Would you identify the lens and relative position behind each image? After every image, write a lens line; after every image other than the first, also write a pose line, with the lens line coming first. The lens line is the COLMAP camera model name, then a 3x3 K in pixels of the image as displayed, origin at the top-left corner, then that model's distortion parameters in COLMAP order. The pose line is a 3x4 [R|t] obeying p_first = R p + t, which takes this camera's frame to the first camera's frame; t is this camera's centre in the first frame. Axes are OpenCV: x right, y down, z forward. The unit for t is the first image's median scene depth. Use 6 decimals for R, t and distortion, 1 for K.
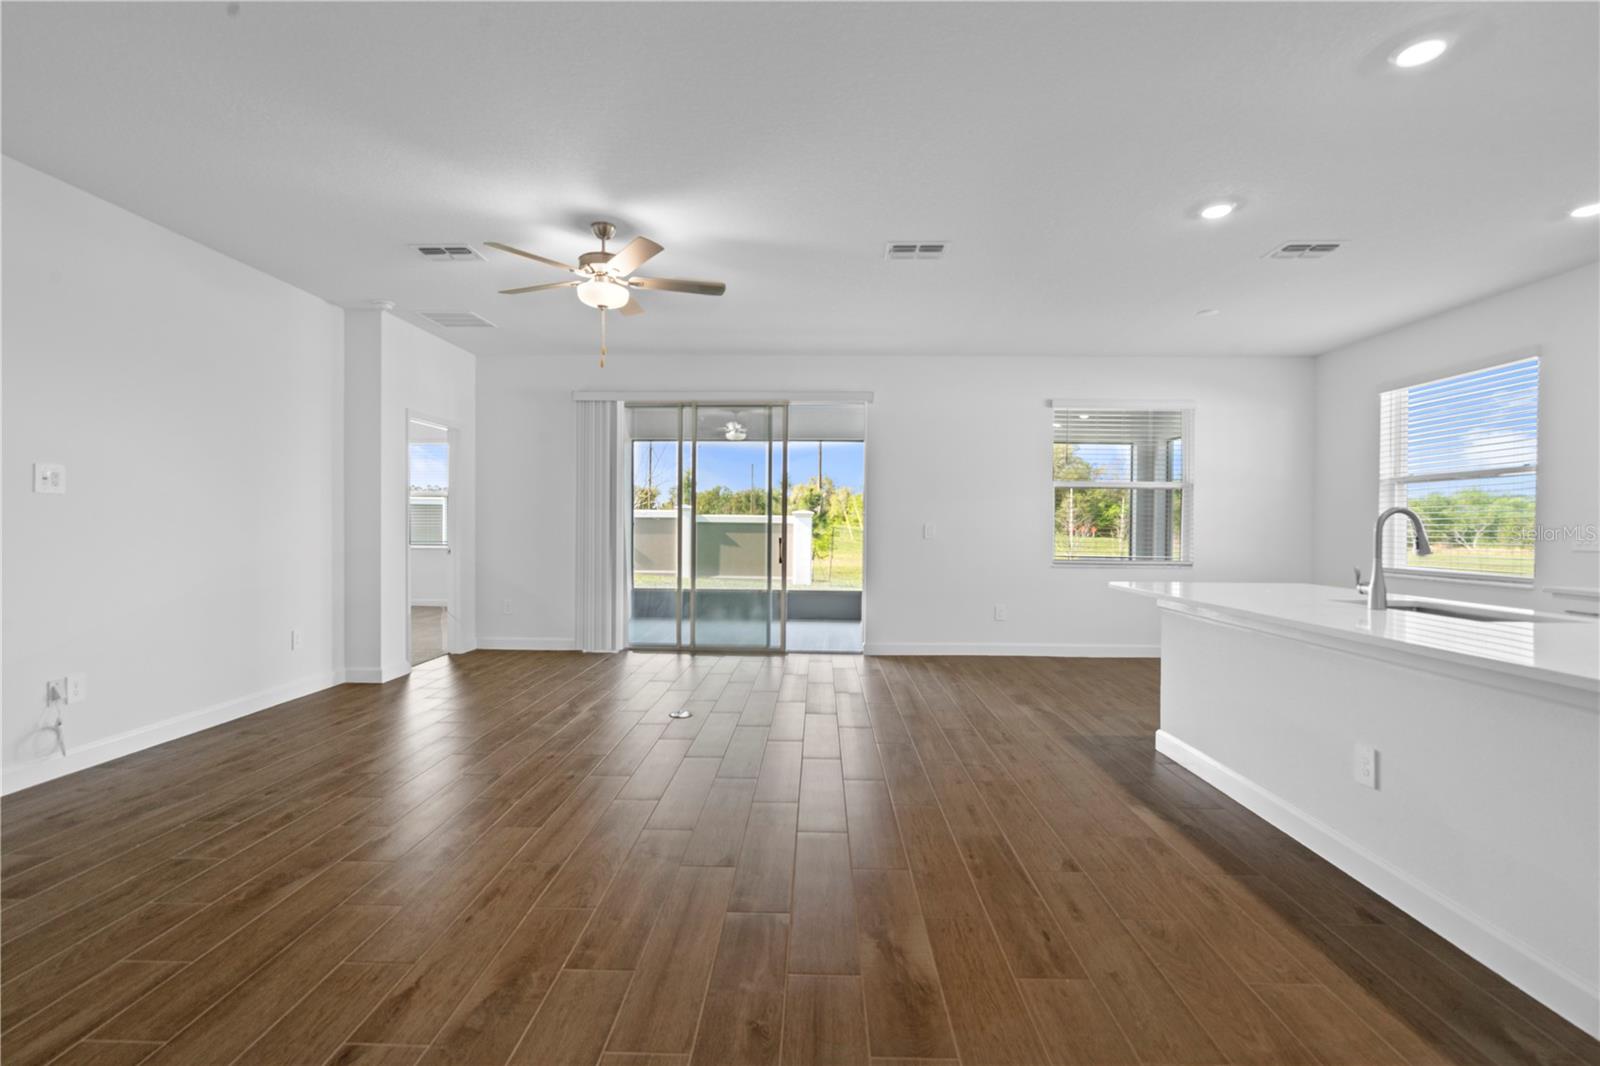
lens RADIAL K [[731.5, 0, 800.0], [0, 731.5, 533.0], [0, 0, 1]] dist [-0.003444, 0.000087]
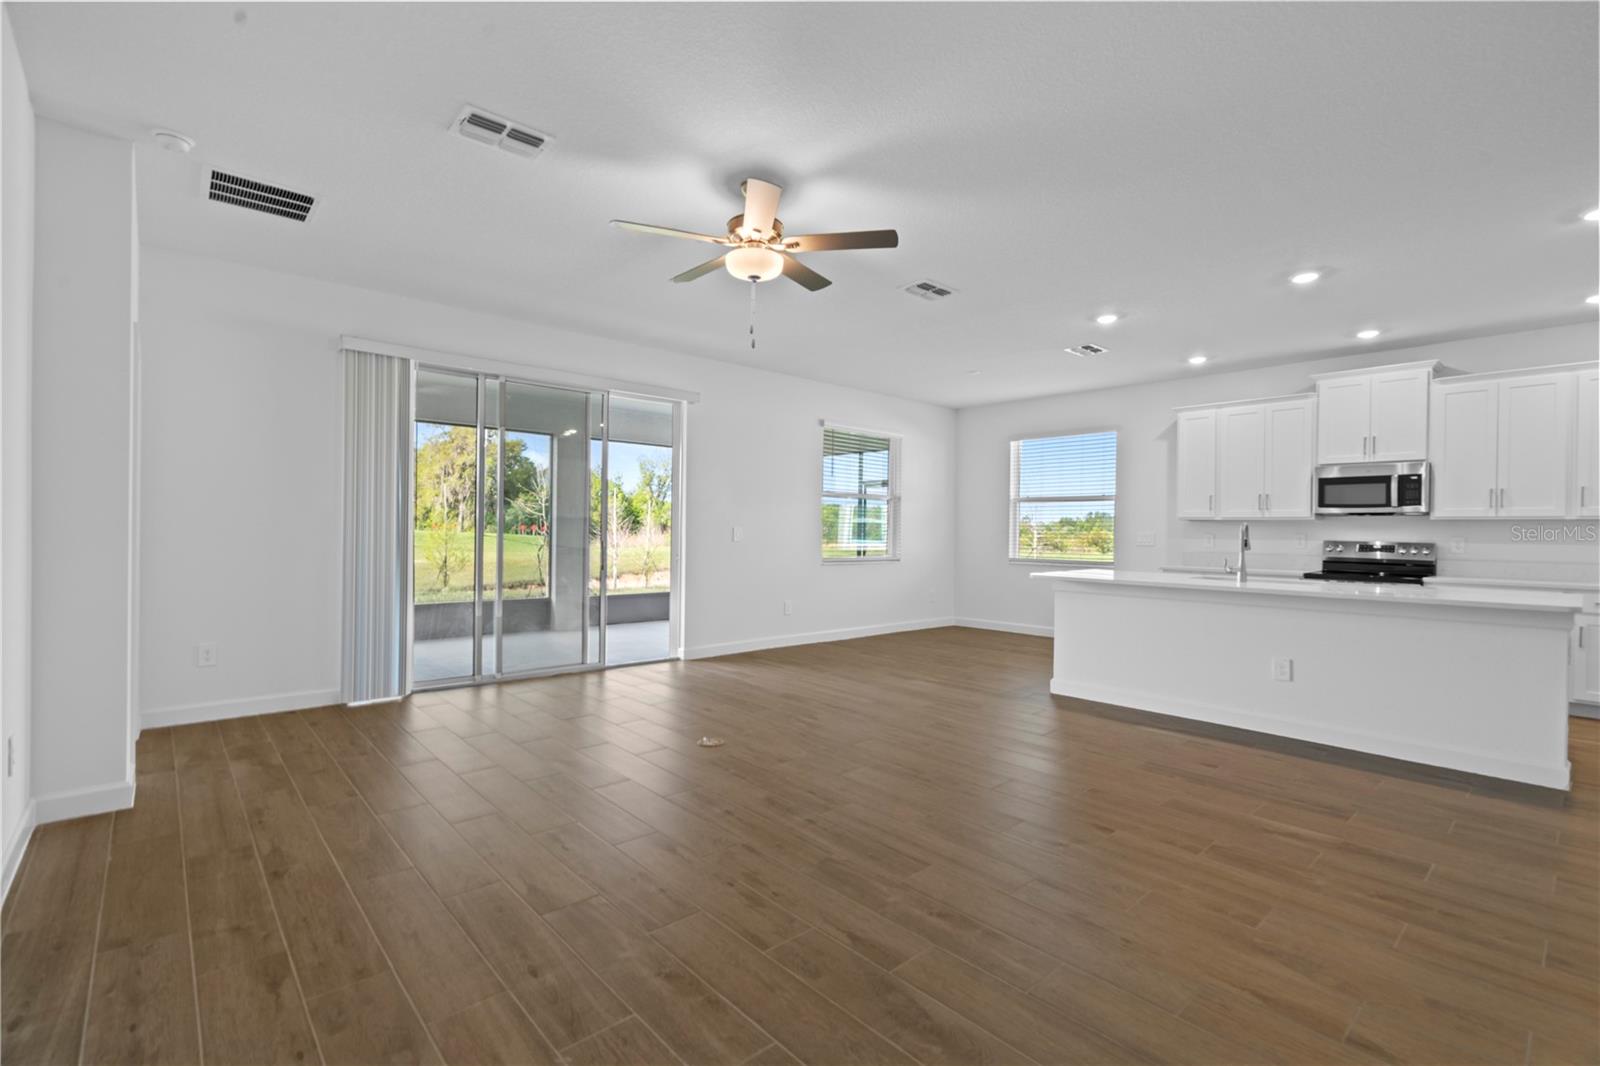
lens RADIAL K [[720.9, 0, 800.0], [0, 720.9, 533.0], [0, 0, 1]] dist [-0.006778, 0.003205]
pose [[0.725010, -0.001322, 0.688737, -0.811825], [-0.000344, 0.999997, 0.002283, -0.010628], [-0.688738, -0.001892, 0.725008, 0.342074]]
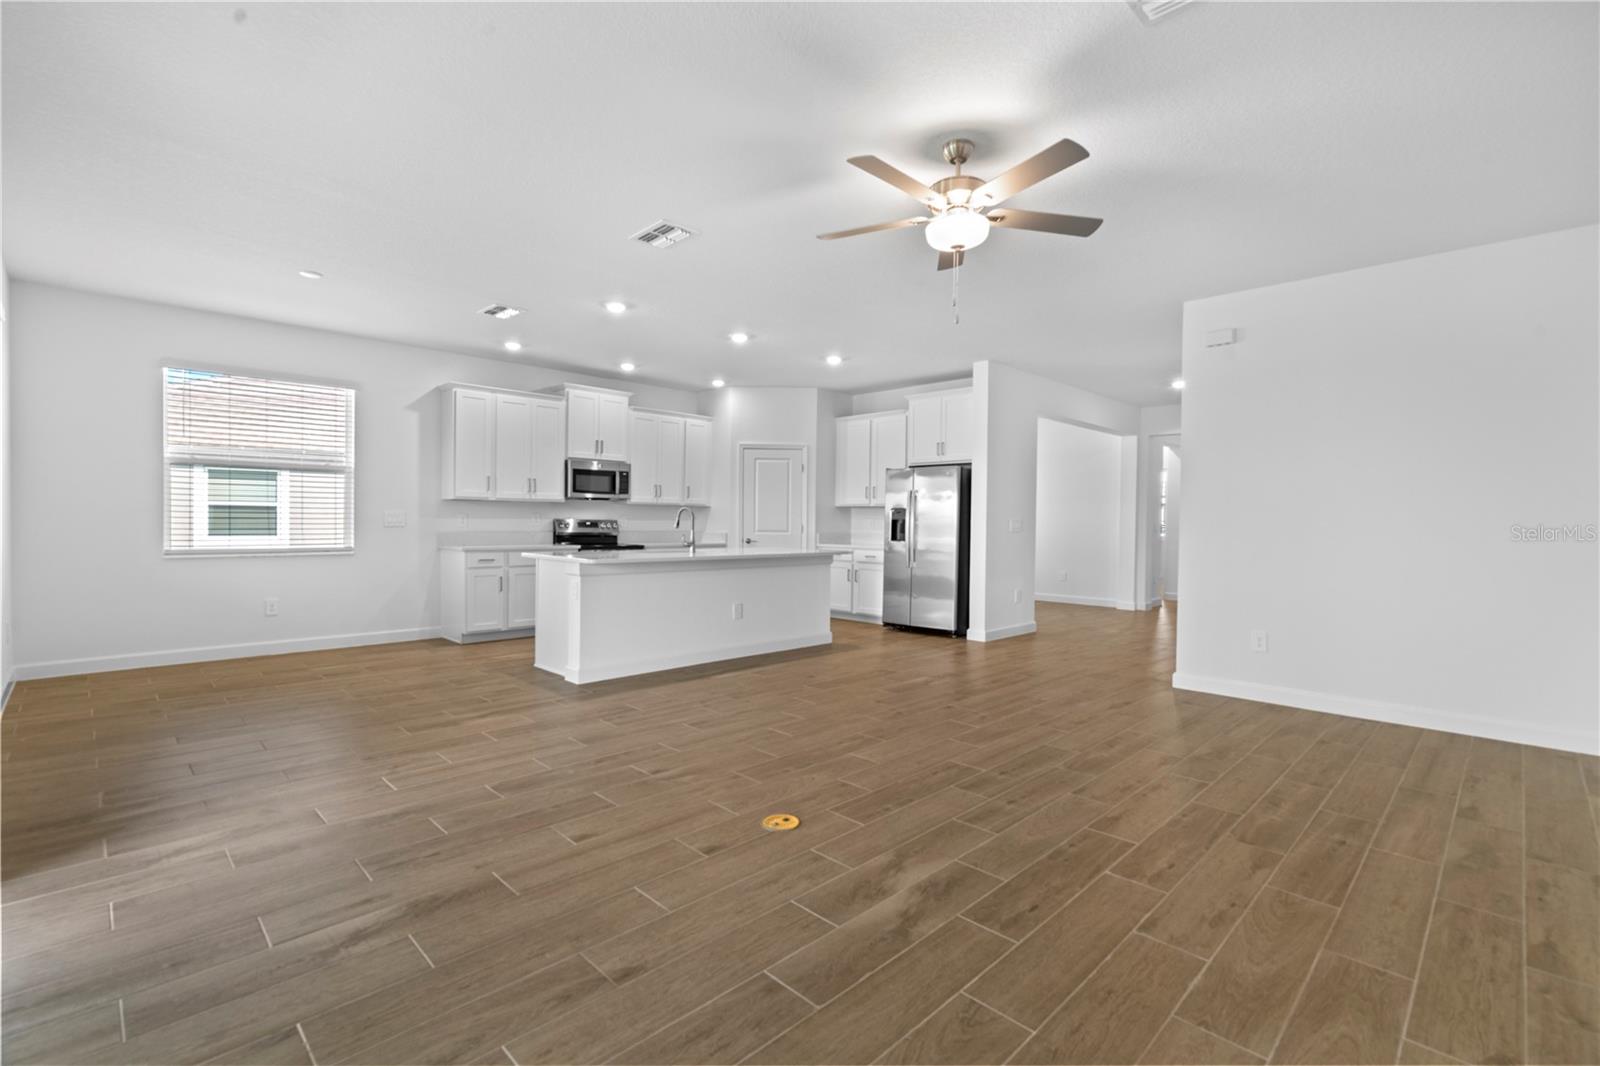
lens RADIAL K [[720.9, 0, 800.0], [0, 720.9, 533.0], [0, 0, 1]] dist [-0.006778, 0.003205]
pose [[-0.724536, -0.028115, 0.688664, -0.692992], [-0.010194, 0.999496, 0.030079, -0.018317], [-0.689162, 0.014773, -0.724457, 1.686007]]
